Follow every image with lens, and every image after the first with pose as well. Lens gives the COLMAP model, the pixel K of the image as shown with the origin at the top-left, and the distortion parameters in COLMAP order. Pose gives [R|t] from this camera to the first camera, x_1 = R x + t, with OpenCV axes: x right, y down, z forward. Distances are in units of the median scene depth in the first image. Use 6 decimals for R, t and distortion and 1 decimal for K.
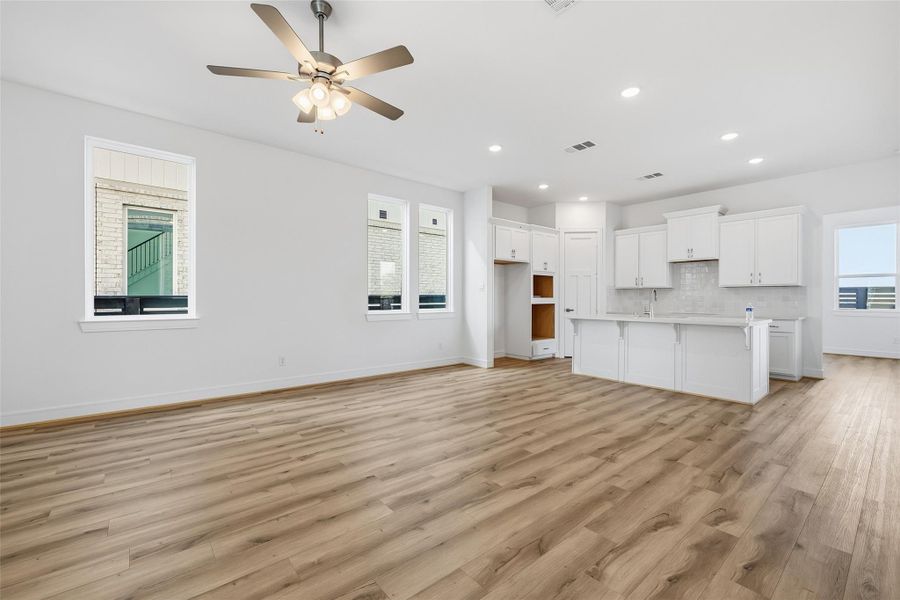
lens RADIAL K [[379.8, 0, 448.0], [0, 379.8, 297.4], [0, 0, 1]] dist [0.000422, -0.000002]
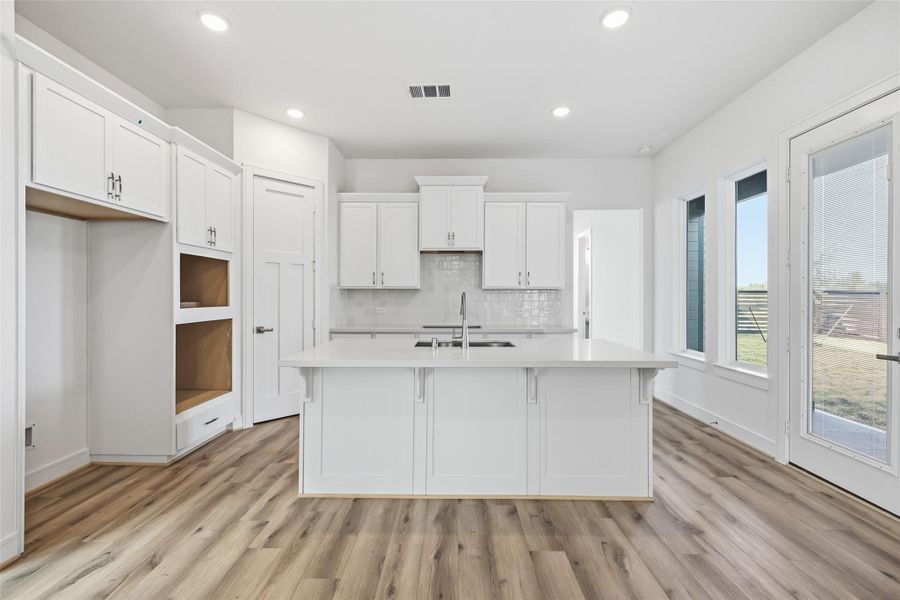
lens RADIAL K [[379.8, 0, 448.0], [0, 379.8, 297.4], [0, 0, 1]] dist [0.000422, -0.000002]
pose [[0.649308, -0.003435, 0.760518, 0.120492], [-0.002288, 0.999976, 0.006470, -0.017802], [-0.760522, -0.005941, 0.649285, 0.618898]]
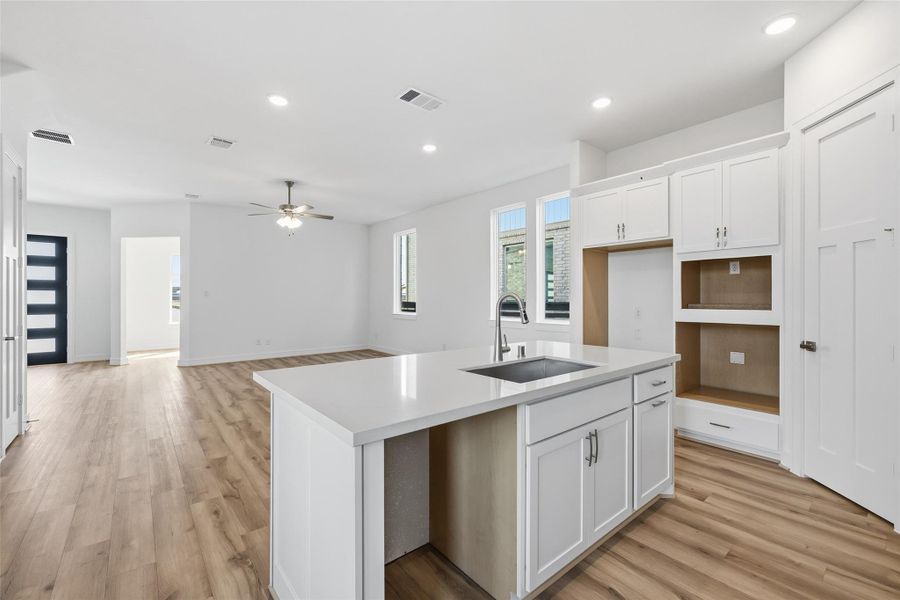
lens RADIAL K [[379.8, 0, 448.0], [0, 379.8, 297.4], [0, 0, 1]] dist [0.000422, -0.000002]
pose [[-0.005327, -0.006793, -0.999963, 0.860702], [0.001032, 0.999976, -0.006799, -0.013106], [0.999985, -0.001069, -0.005319, 0.851563]]
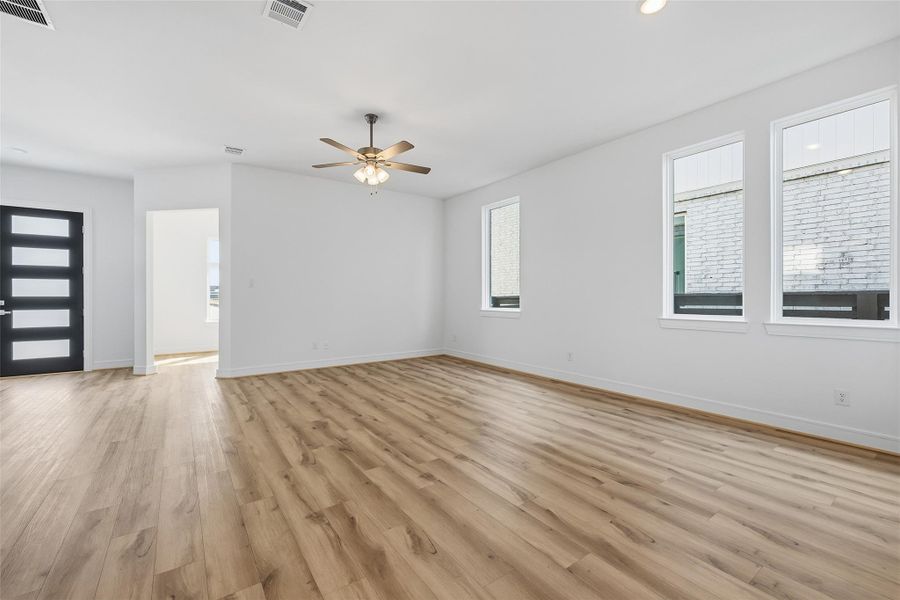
lens RADIAL K [[379.8, 0, 448.0], [0, 379.8, 297.4], [0, 0, 1]] dist [0.000422, -0.000002]
pose [[-0.074871, -0.002784, -0.997189, 0.533404], [0.001386, 0.999995, -0.002896, 0.005310], [0.997192, -0.001598, -0.074867, 0.615500]]
